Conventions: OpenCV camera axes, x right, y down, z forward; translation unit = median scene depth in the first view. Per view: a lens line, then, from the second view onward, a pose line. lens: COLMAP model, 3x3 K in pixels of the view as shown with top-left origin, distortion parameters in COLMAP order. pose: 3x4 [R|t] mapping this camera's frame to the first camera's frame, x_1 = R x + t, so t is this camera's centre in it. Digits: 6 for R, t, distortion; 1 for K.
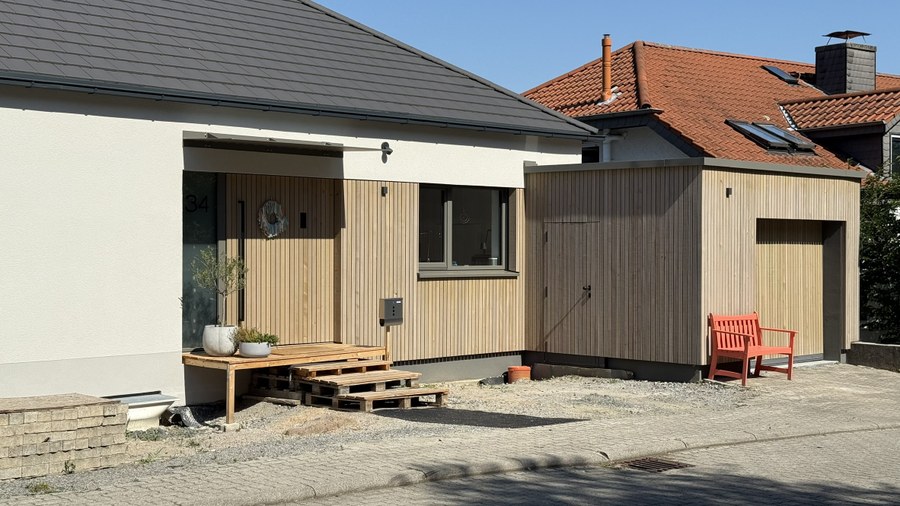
lens RADIAL K [[1304.2, 0, 450.0], [0, 1304.2, 250.4], [0, 0, 1]] dist [-0.209422, 0.000000]
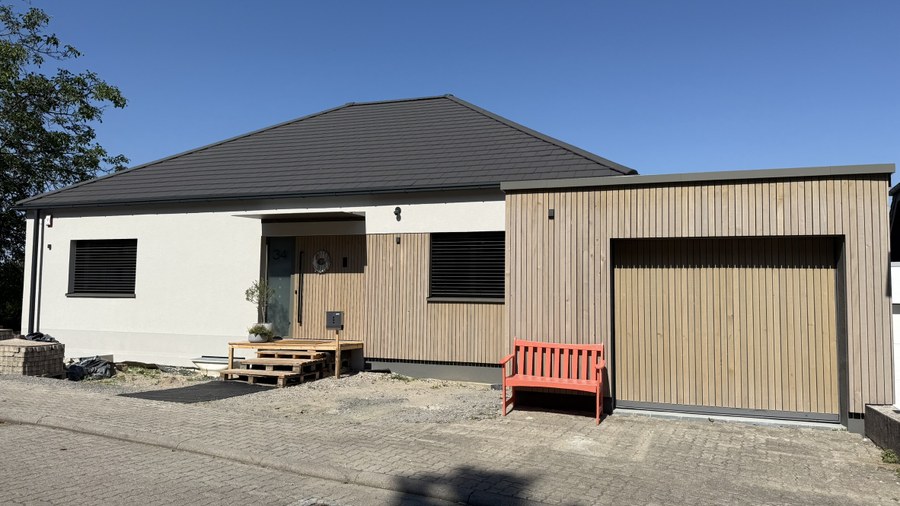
lens RADIAL K [[601.1, 0, 450.1], [0, 601.1, 253.5], [0, 0, 1]] dist [0.006902, 0.000280]
pose [[0.417767, -0.055266, -0.906872, 0.602083], [-0.014342, 0.997623, -0.067404, 0.014248], [0.908441, 0.041166, 0.415982, 0.795725]]
